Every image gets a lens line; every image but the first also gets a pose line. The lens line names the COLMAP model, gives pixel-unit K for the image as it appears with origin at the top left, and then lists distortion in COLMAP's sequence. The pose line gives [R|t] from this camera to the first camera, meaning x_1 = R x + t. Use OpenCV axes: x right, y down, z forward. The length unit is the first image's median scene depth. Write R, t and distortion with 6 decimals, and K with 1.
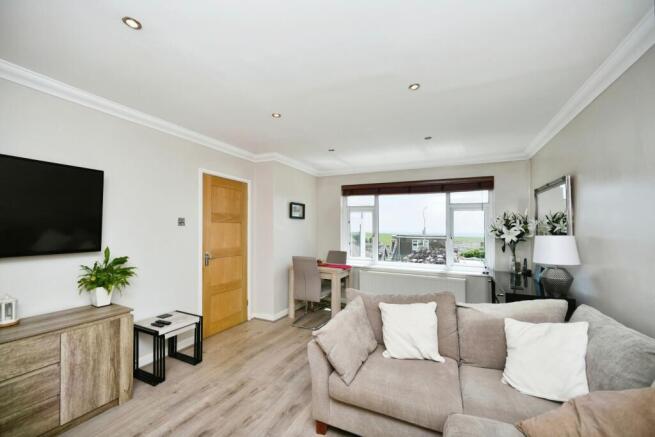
lens RADIAL K [[268.5, 0, 326.1], [0, 268.5, 227.4], [0, 0, 1]] dist [-0.002071, -0.000219]
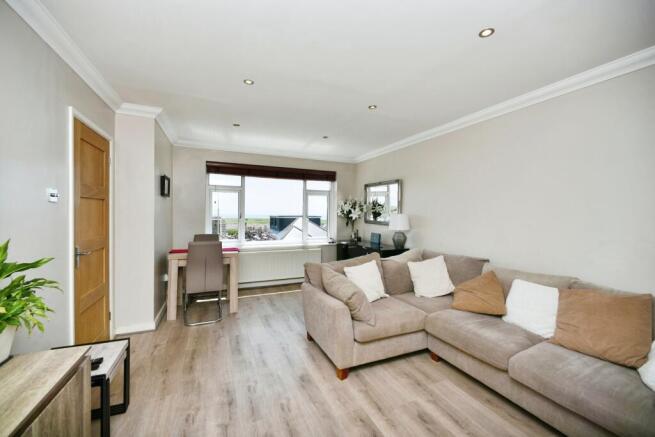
lens RADIAL K [[267.4, 0, 327.5], [0, 267.4, 218.5], [0, 0, 1]] dist [0.000935, 0.000111]
pose [[0.651705, -0.021091, 0.758179, -0.451900], [-0.006185, 0.999432, 0.033118, 0.003505], [-0.758447, -0.026272, 0.651204, 0.135210]]
